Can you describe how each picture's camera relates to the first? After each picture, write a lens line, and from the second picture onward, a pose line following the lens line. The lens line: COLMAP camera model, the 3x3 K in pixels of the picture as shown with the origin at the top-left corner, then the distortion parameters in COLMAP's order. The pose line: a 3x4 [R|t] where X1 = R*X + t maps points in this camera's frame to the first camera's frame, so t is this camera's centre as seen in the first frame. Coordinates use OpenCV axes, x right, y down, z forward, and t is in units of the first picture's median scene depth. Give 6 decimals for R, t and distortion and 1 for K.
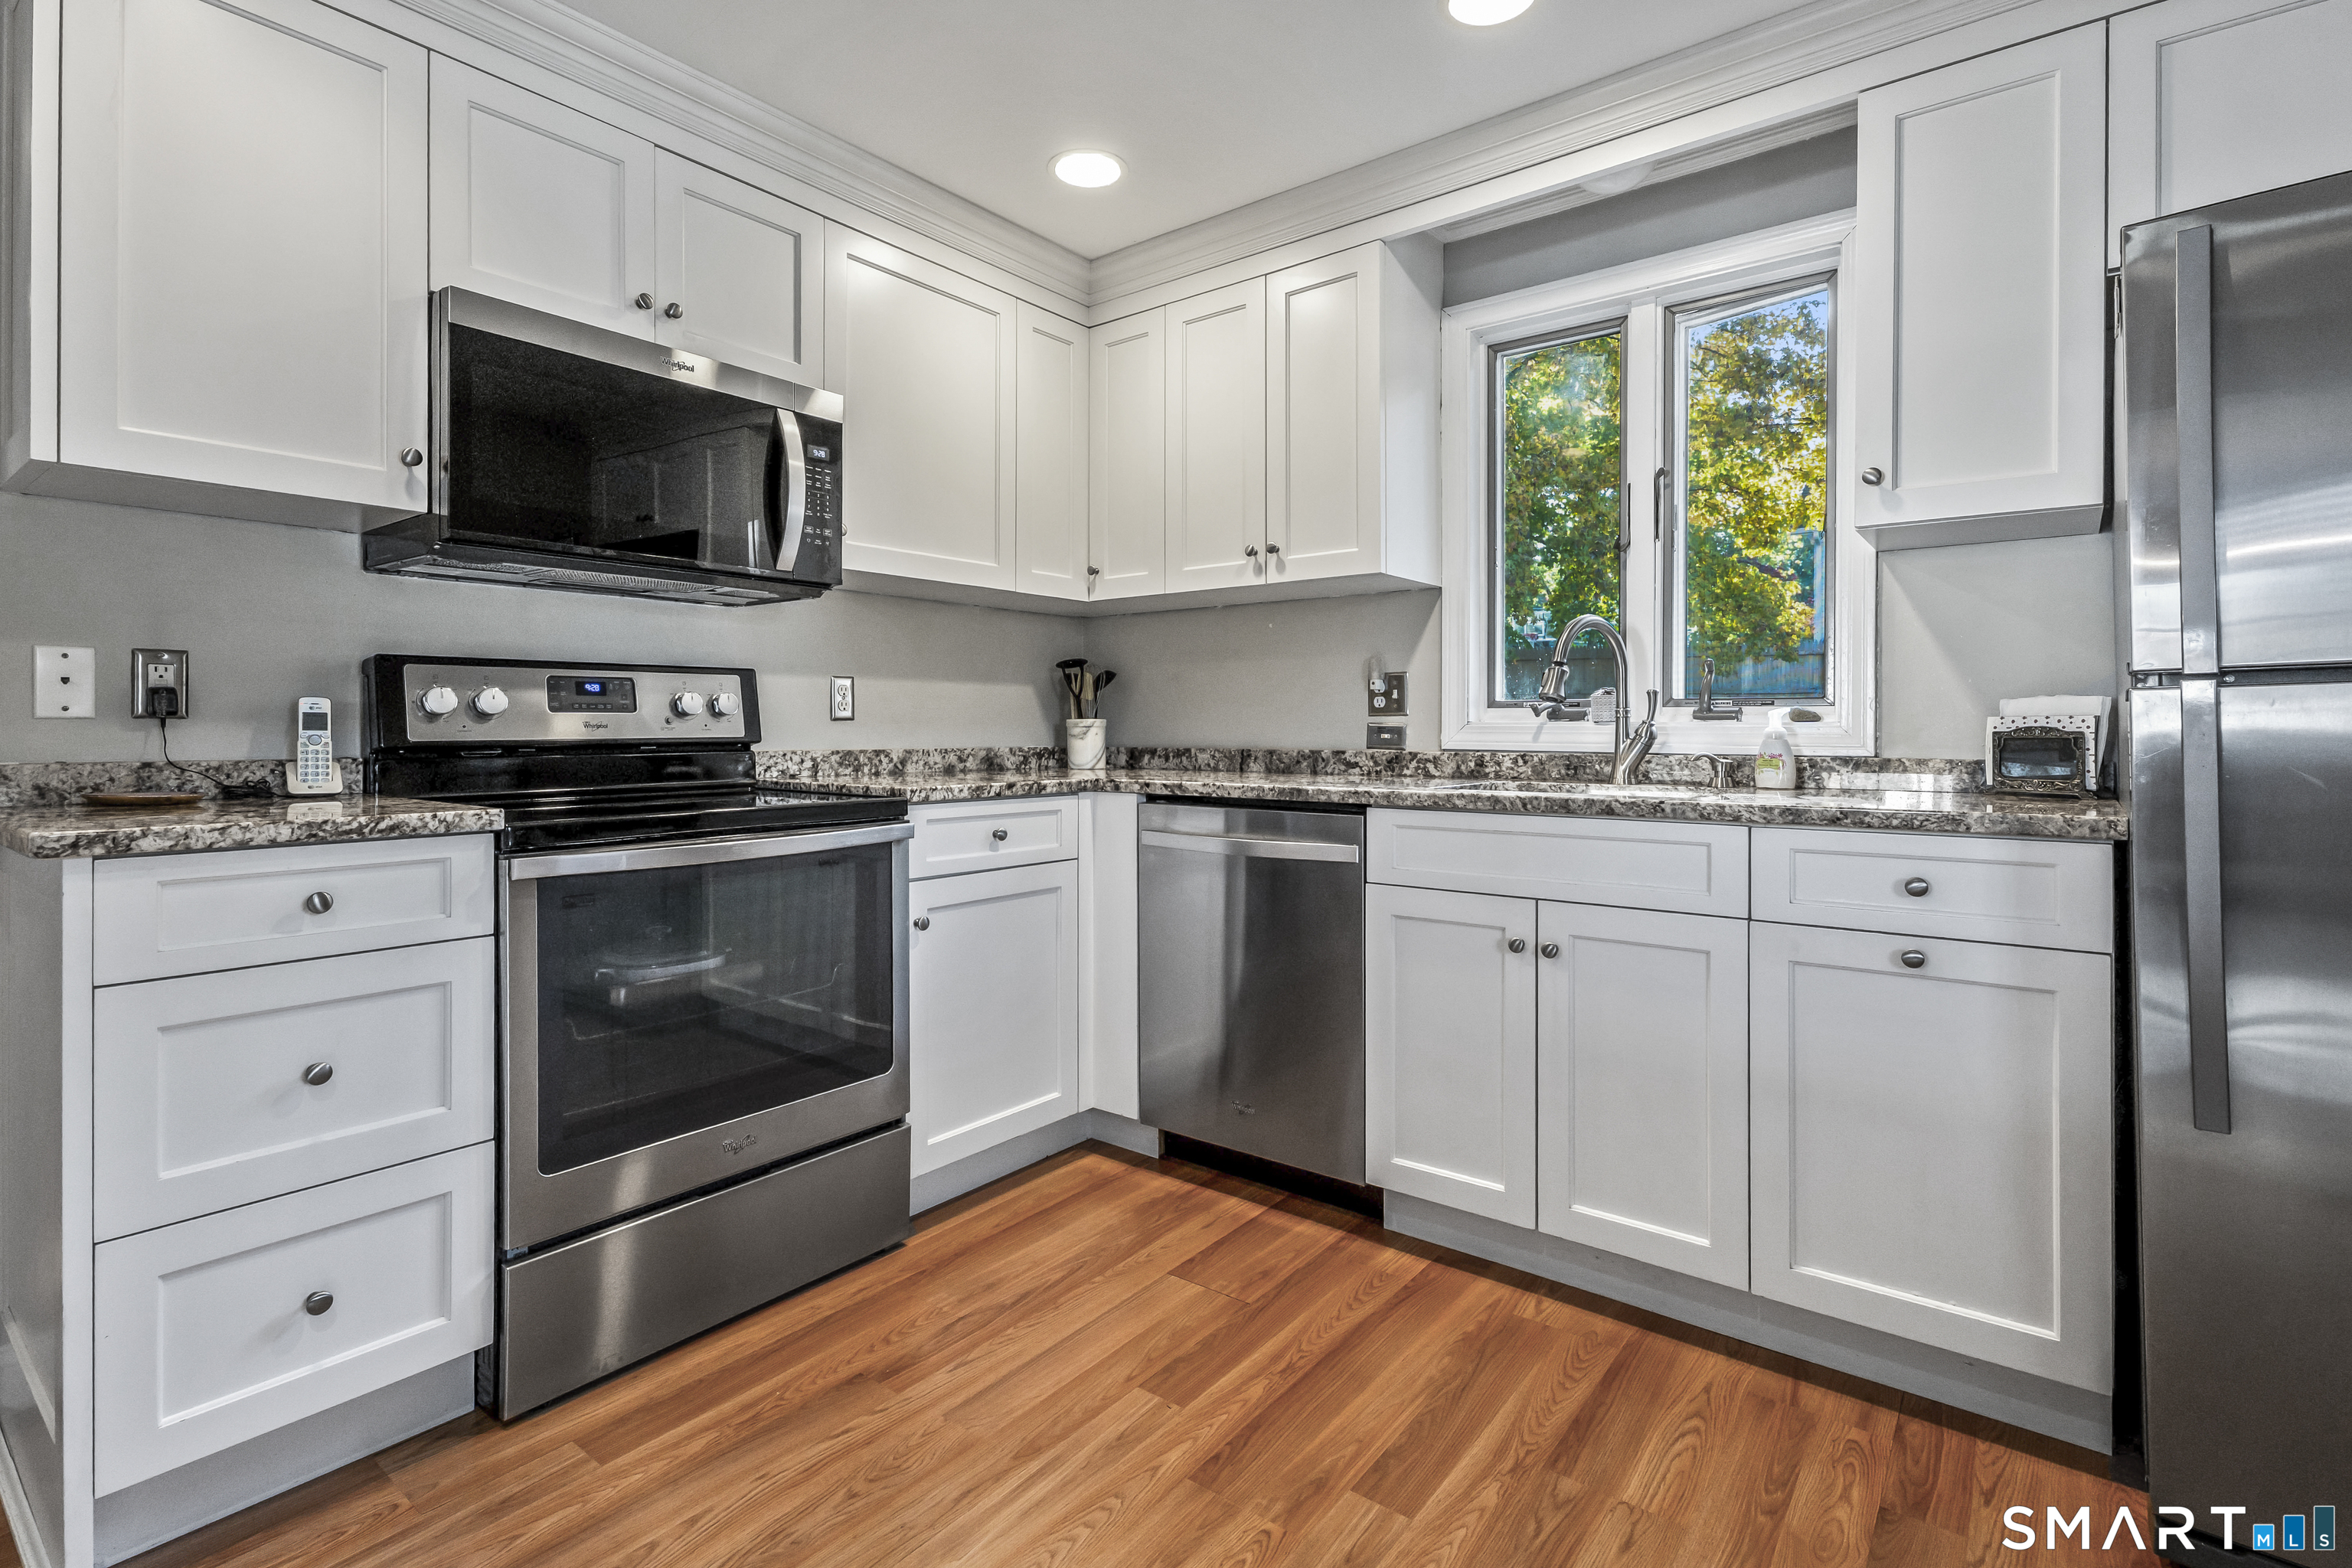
lens RADIAL K [[1095.7, 0, 1164.3], [0, 1095.7, 781.5], [0, 0, 1]] dist [0.011357, 0.000068]
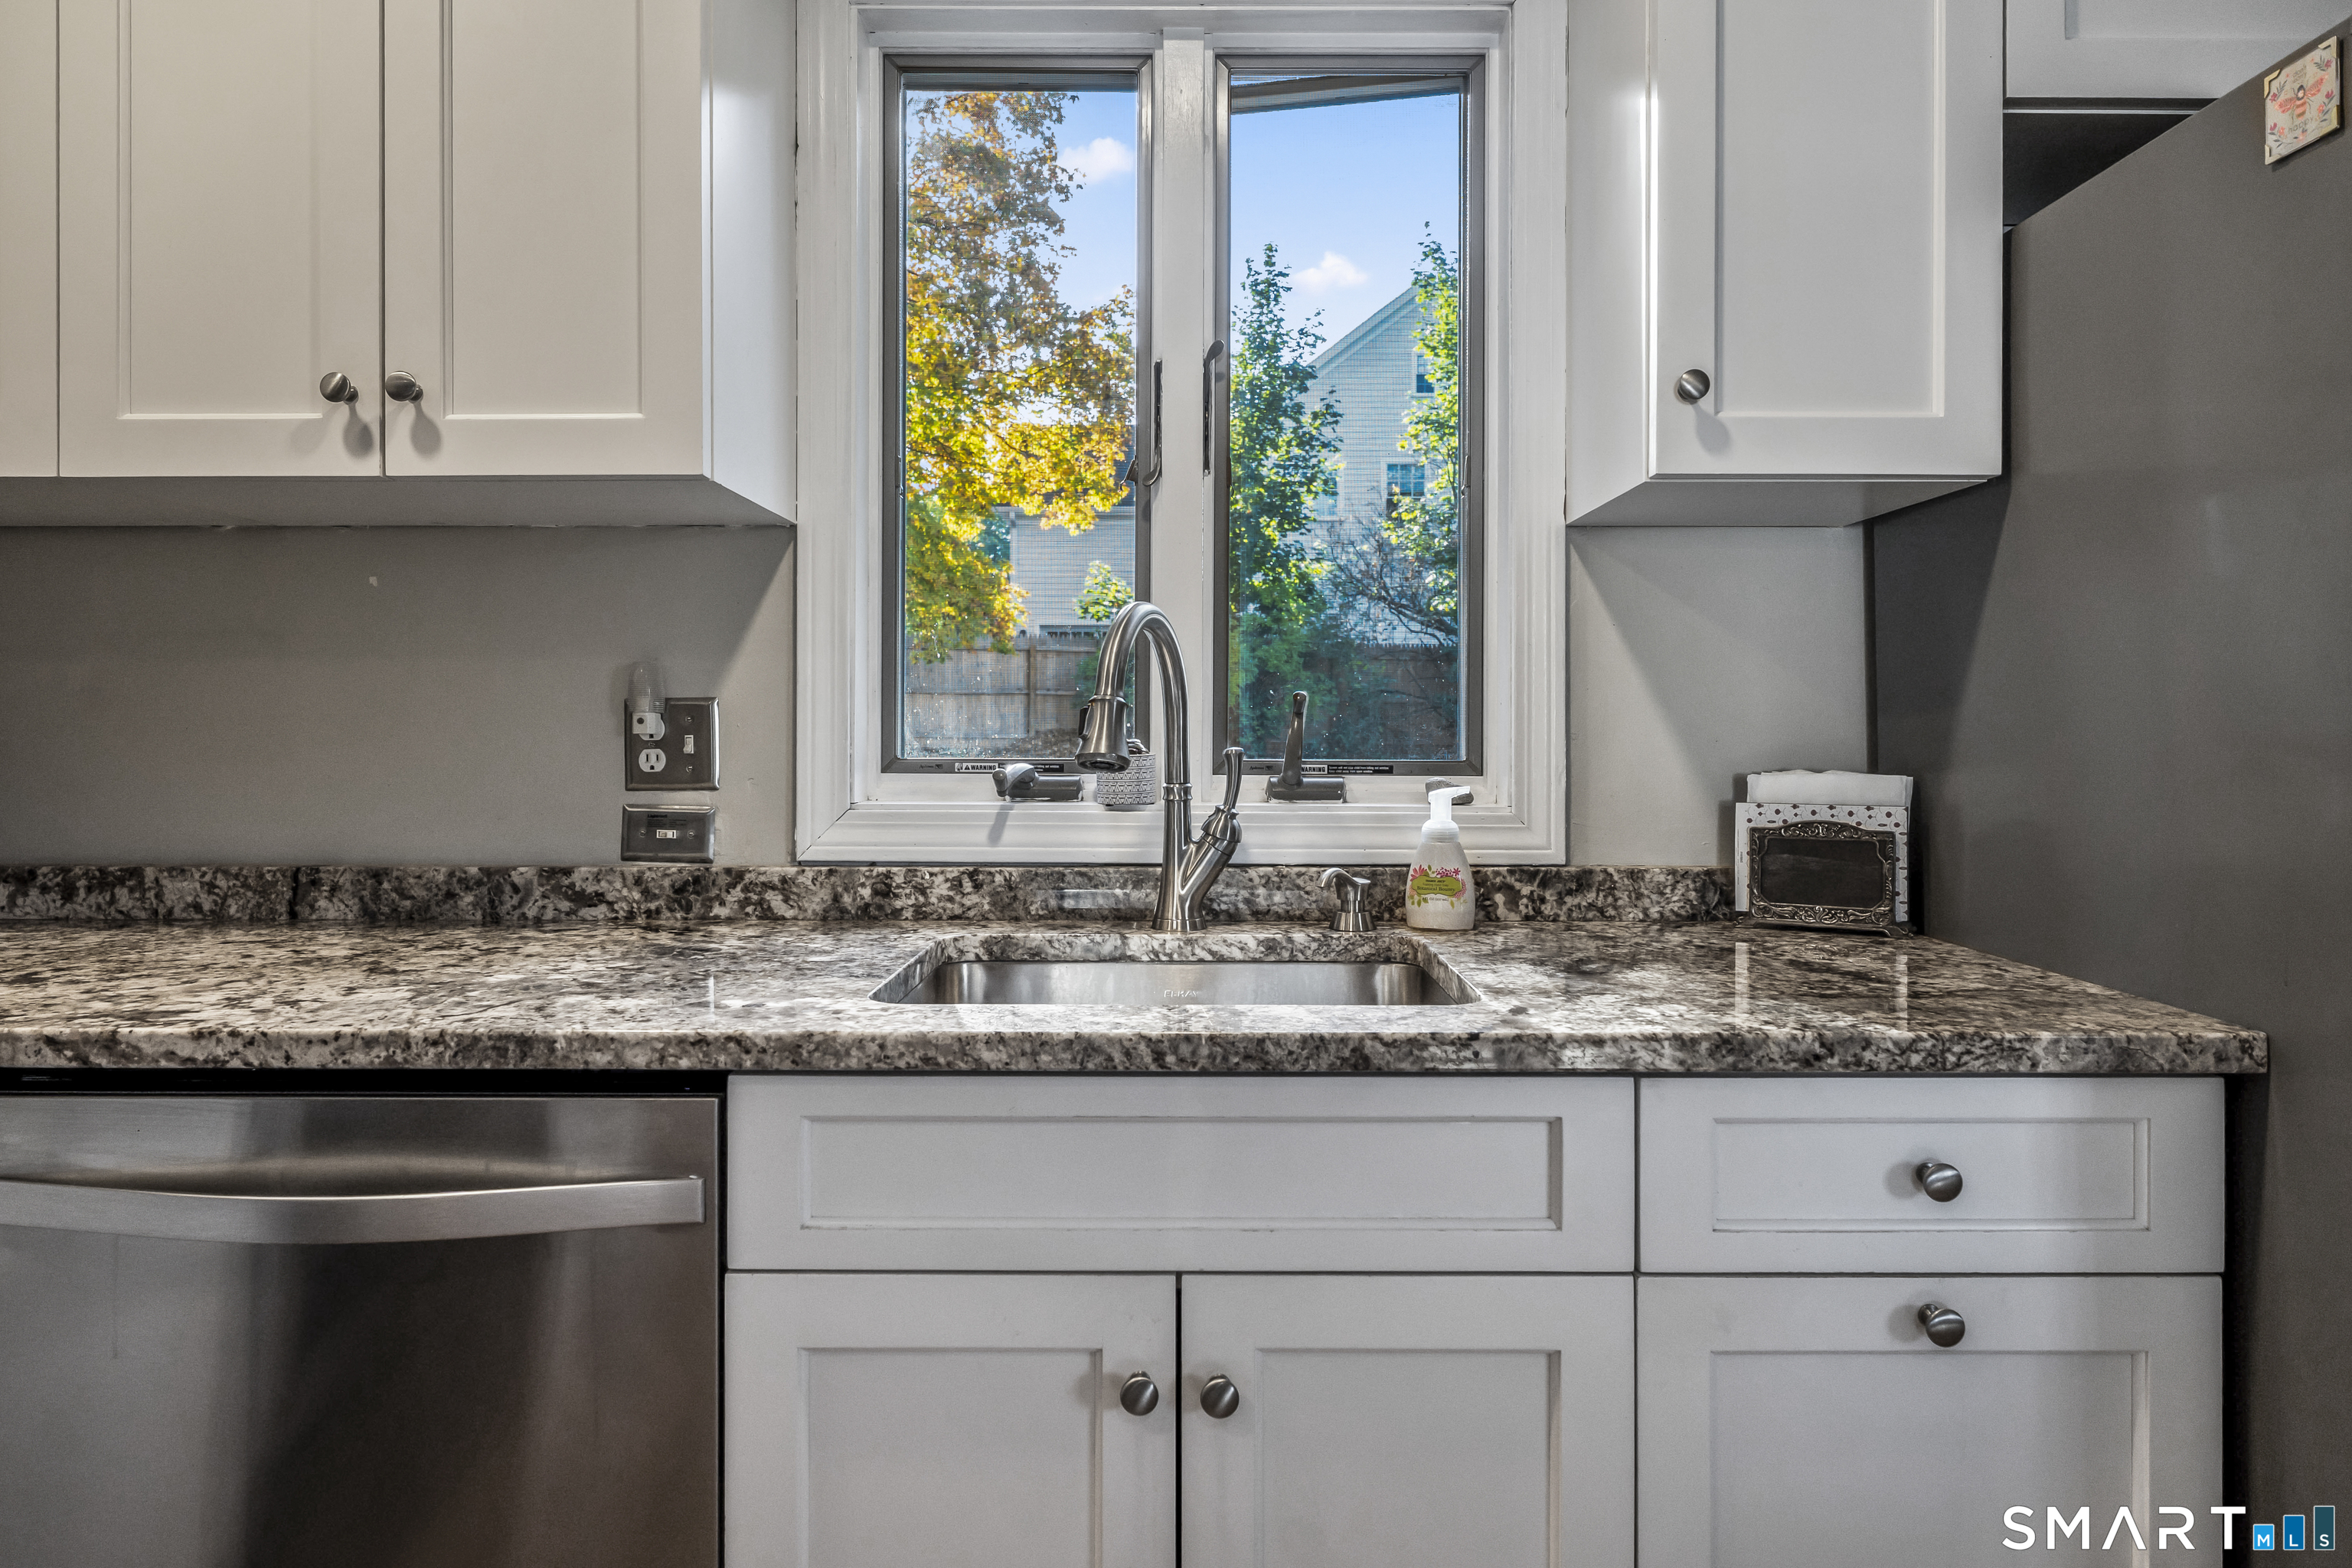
lens RADIAL K [[1406.6, 0, 1177.1], [0, 1406.6, 726.9], [0, 0, 1]] dist [0.003680, 0.002360]
pose [[0.788582, 0.000122, 0.614929, 0.006211], [0.031846, 0.998650, -0.041037, -0.060321], [-0.614104, 0.051944, 0.787514, 0.431932]]
